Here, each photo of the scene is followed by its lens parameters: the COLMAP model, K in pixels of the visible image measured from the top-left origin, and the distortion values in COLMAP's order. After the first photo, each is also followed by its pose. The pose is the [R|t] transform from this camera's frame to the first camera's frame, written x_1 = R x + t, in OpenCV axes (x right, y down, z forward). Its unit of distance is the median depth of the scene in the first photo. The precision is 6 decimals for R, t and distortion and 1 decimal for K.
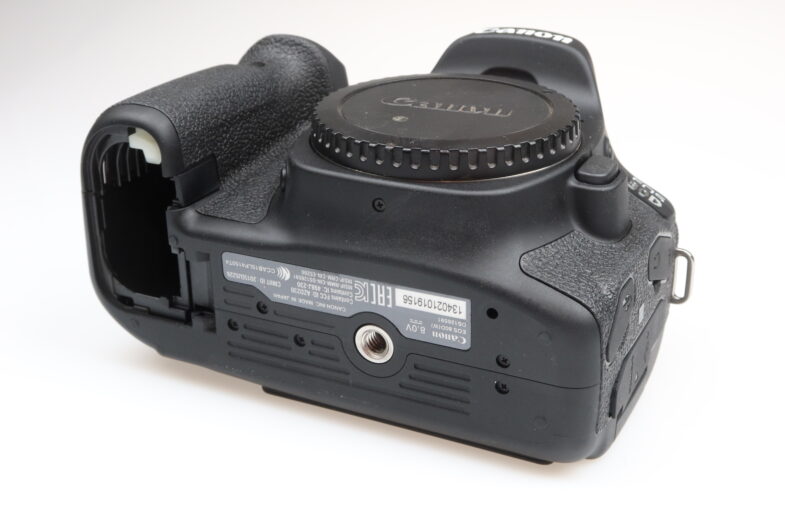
lens RADIAL K [[1154.7, 0, 396.7], [0, 1154.7, 256.2], [0, 0, 1]] dist [-0.068085, 0.000000]
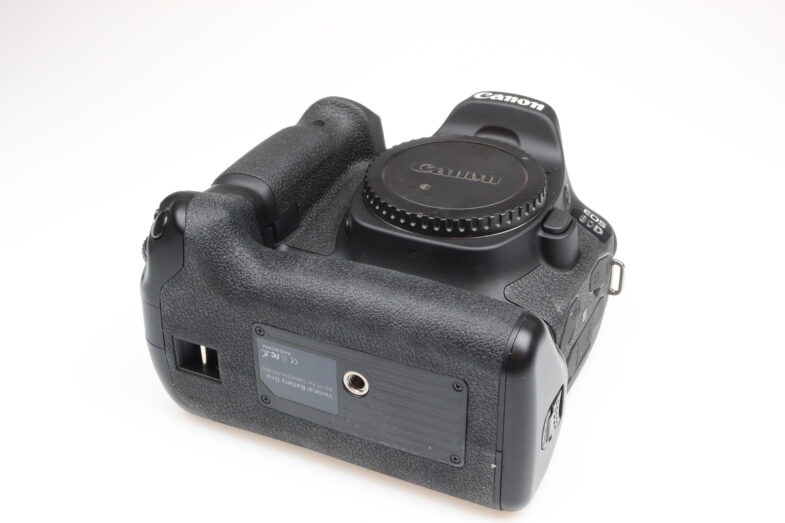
lens RADIAL K [[1154.7, 0, 390.5], [0, 1154.7, 263.9], [0, 0, 1]] dist [-0.068085, 0.000000]
pose [[0.999981, -0.005700, 0.002183, -0.043824], [0.005327, 0.989597, 0.143767, -0.226253], [-0.002979, -0.143753, 0.989609, -0.469198]]
